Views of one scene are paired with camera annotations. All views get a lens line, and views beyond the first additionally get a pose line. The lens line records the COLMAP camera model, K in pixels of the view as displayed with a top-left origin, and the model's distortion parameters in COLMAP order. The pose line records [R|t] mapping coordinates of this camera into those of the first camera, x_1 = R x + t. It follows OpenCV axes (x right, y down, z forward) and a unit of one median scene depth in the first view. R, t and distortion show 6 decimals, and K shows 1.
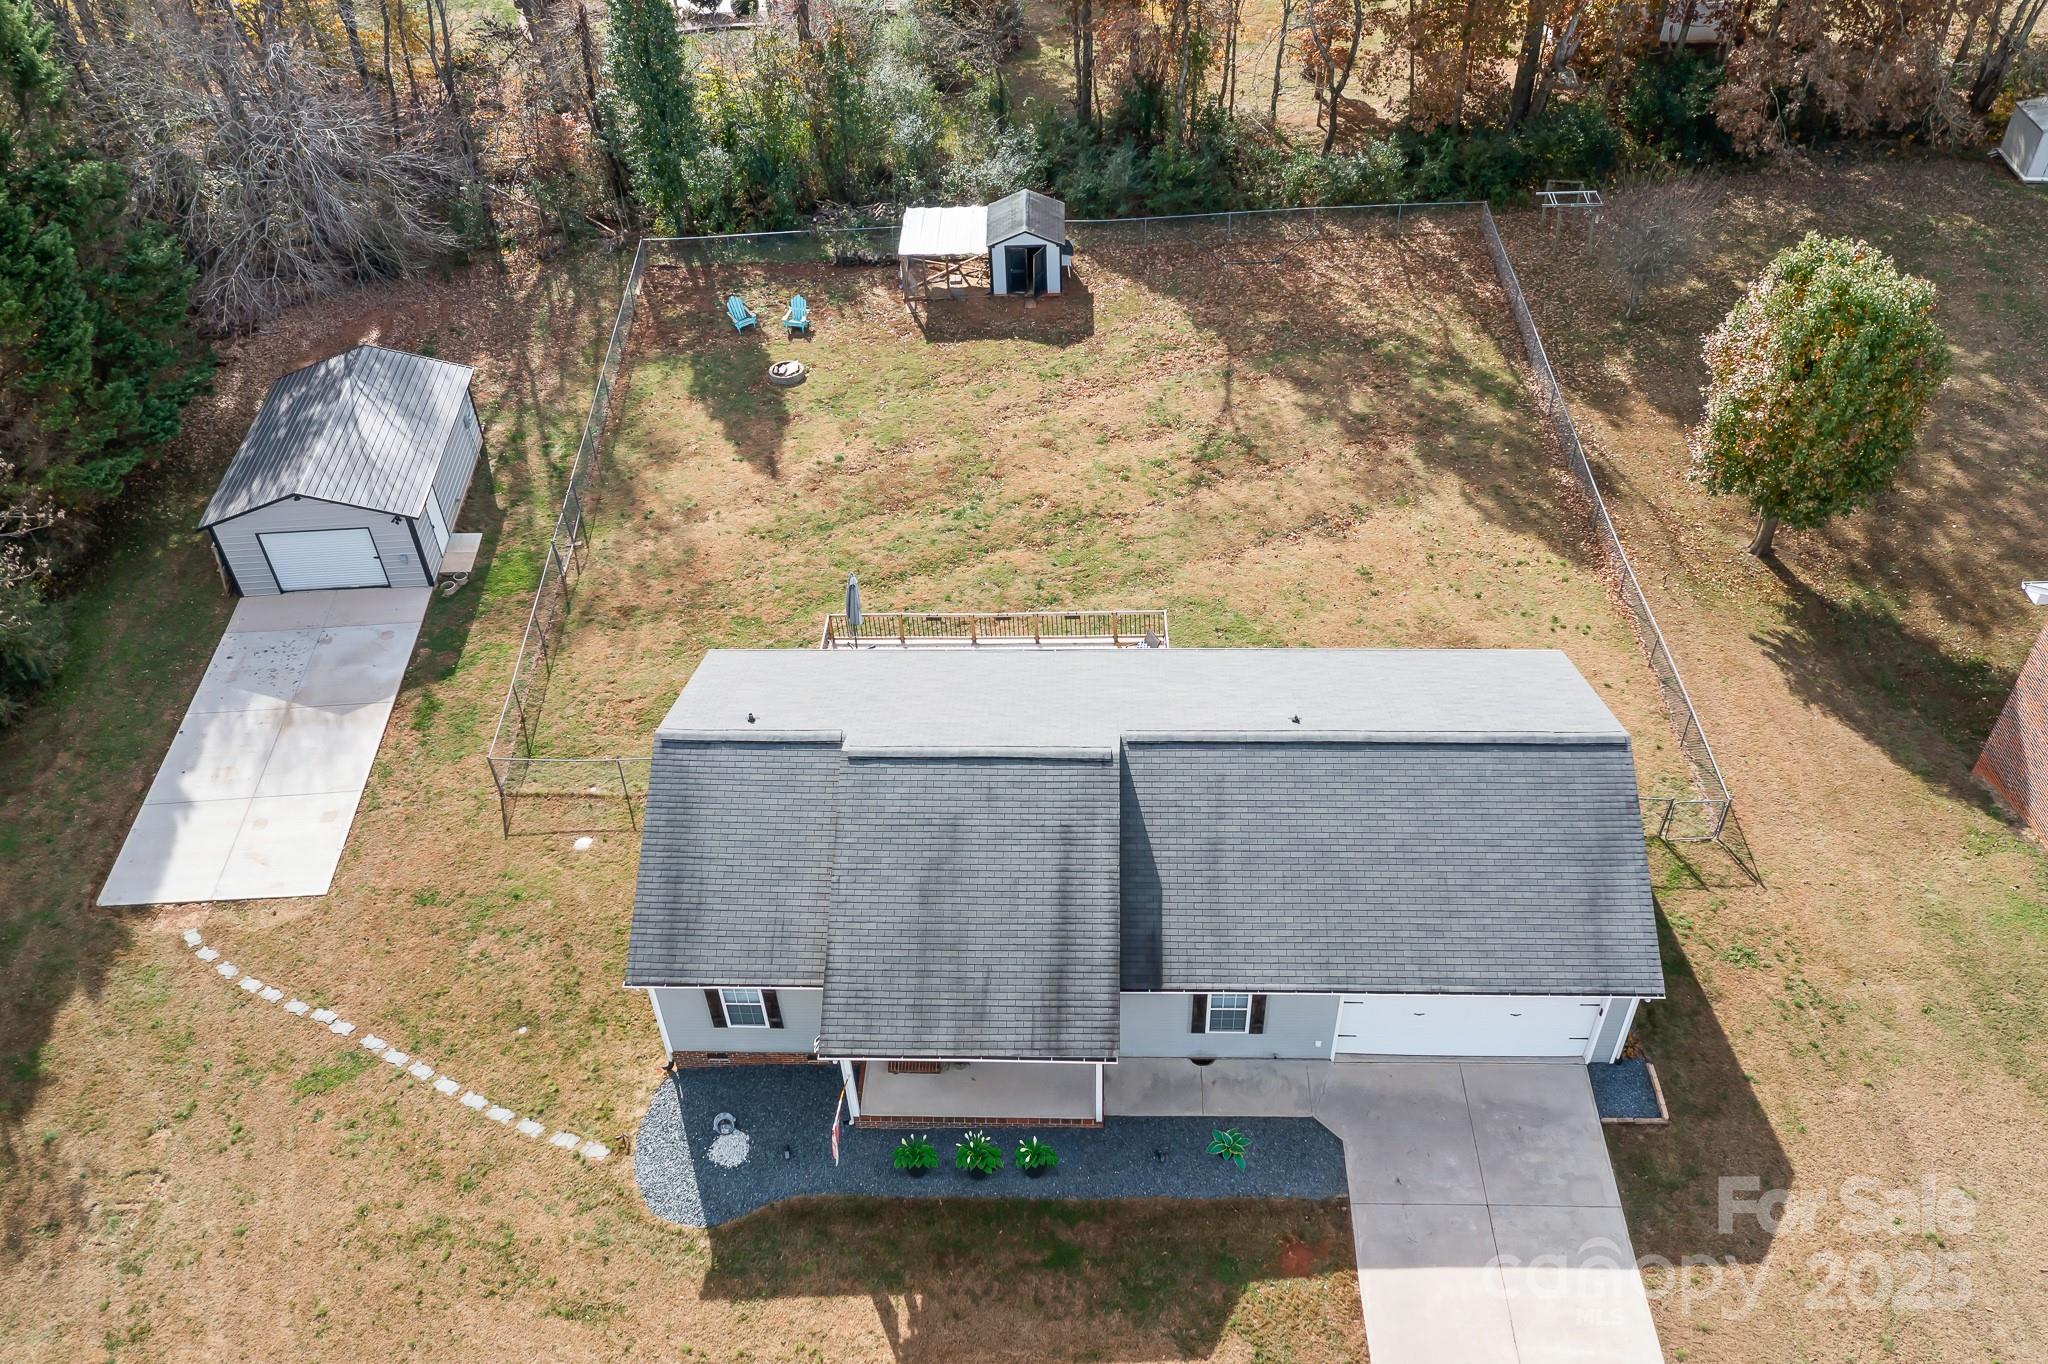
lens RADIAL K [[1700.6, 0, 1015.3], [0, 1700.6, 686.0], [0, 0, 1]] dist [-0.008461, 0.006274]
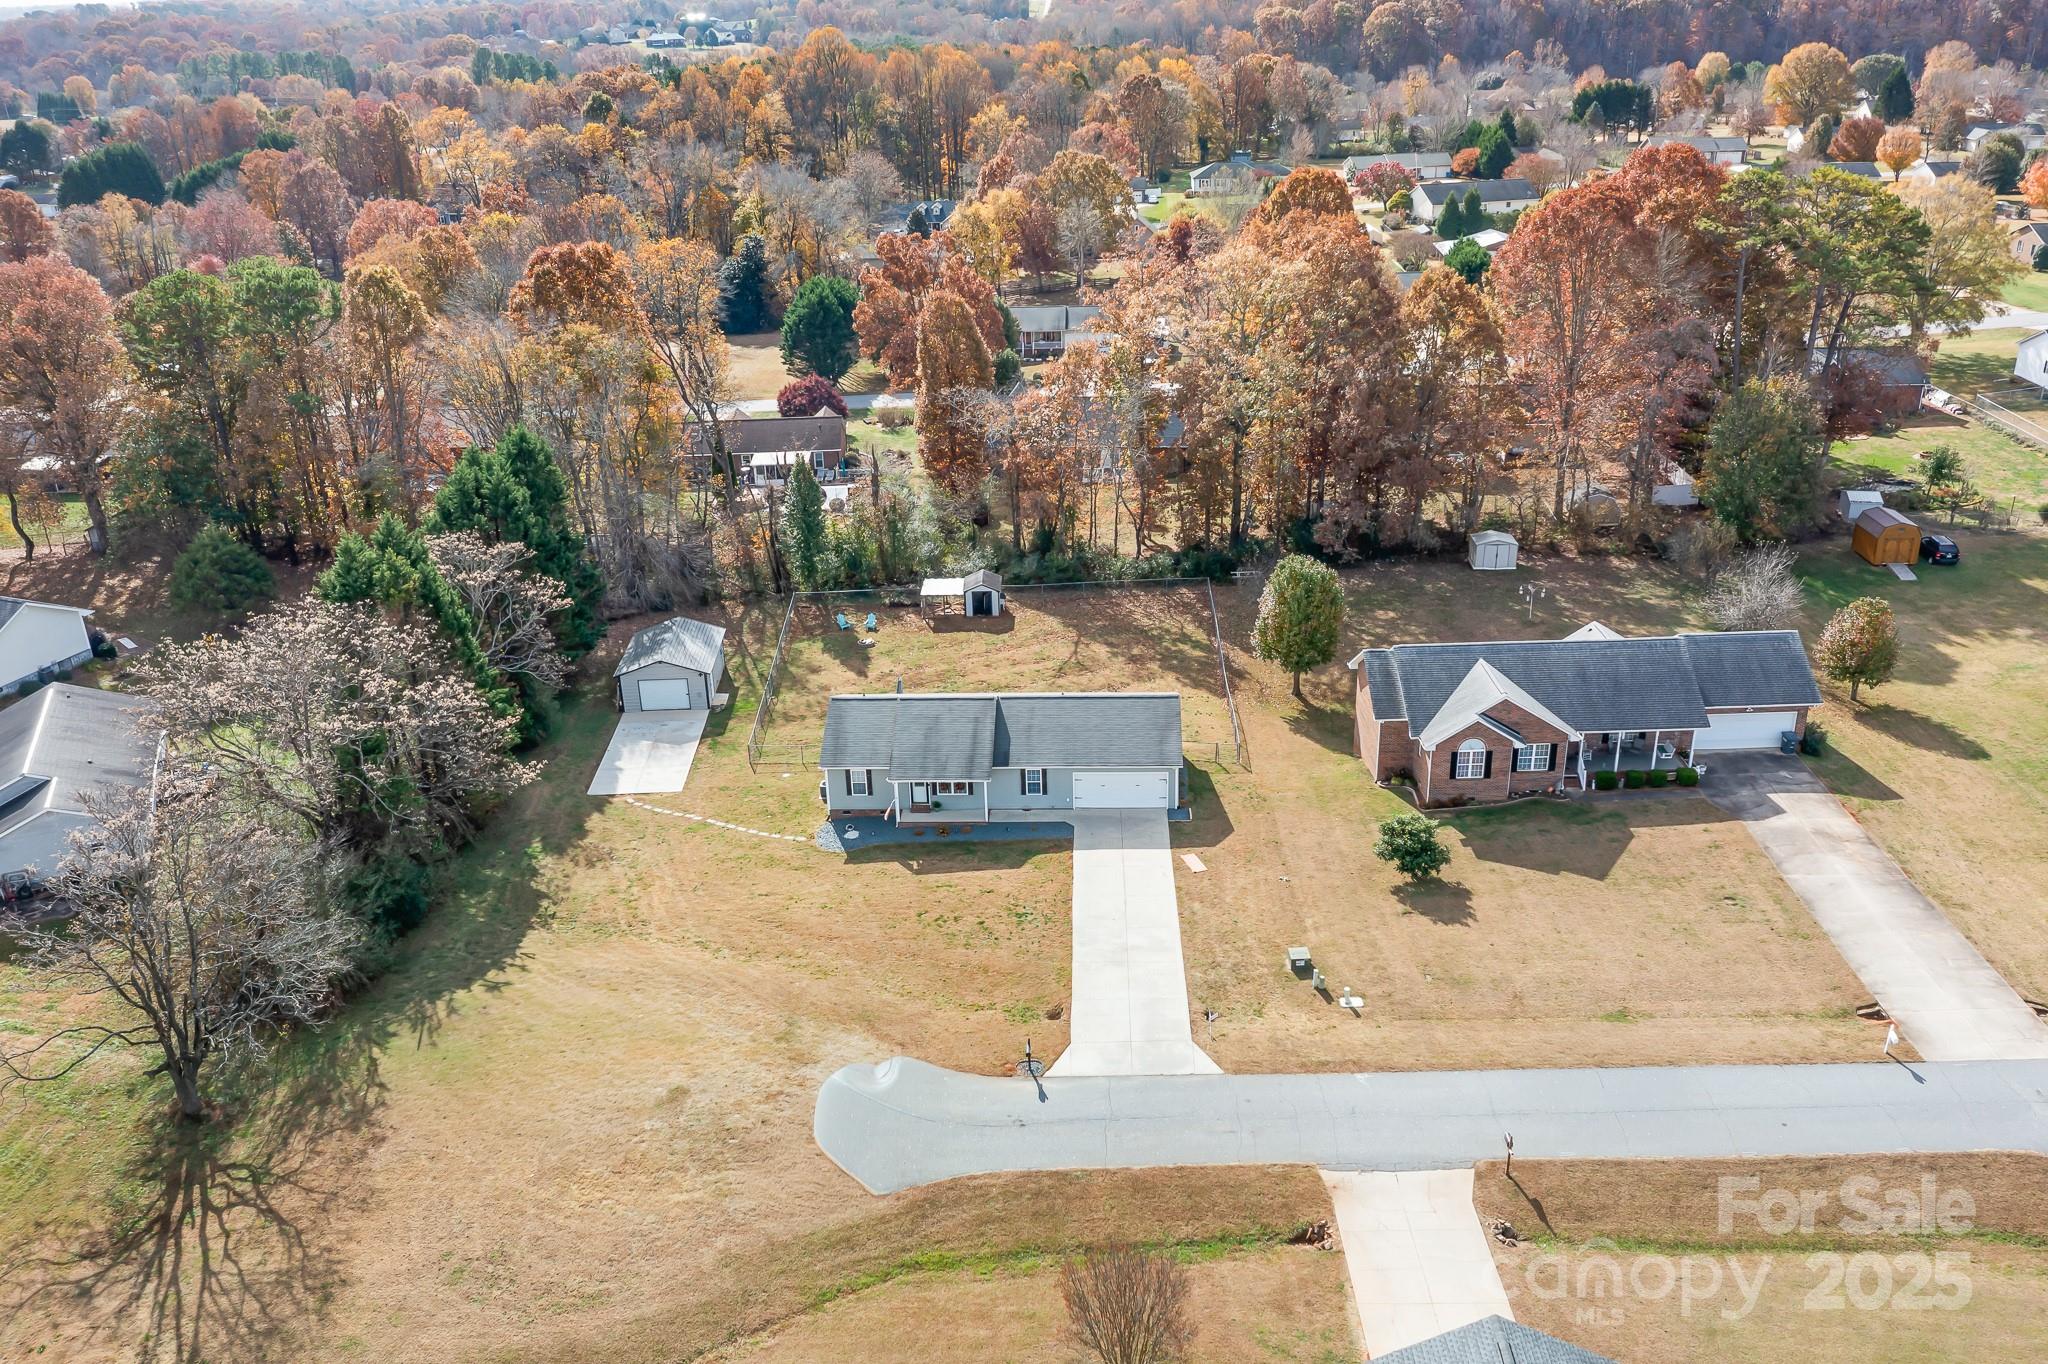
lens RADIAL K [[1756.9, 0, 1019.6], [0, 1756.9, 612.6], [0, 0, 1]] dist [-0.012667, -0.001851]
pose [[0.999963, 0.004632, -0.007261, 0.072549], [-0.006953, 0.931698, -0.363167, 0.581480], [0.005083, 0.363204, 0.931696, -1.059622]]
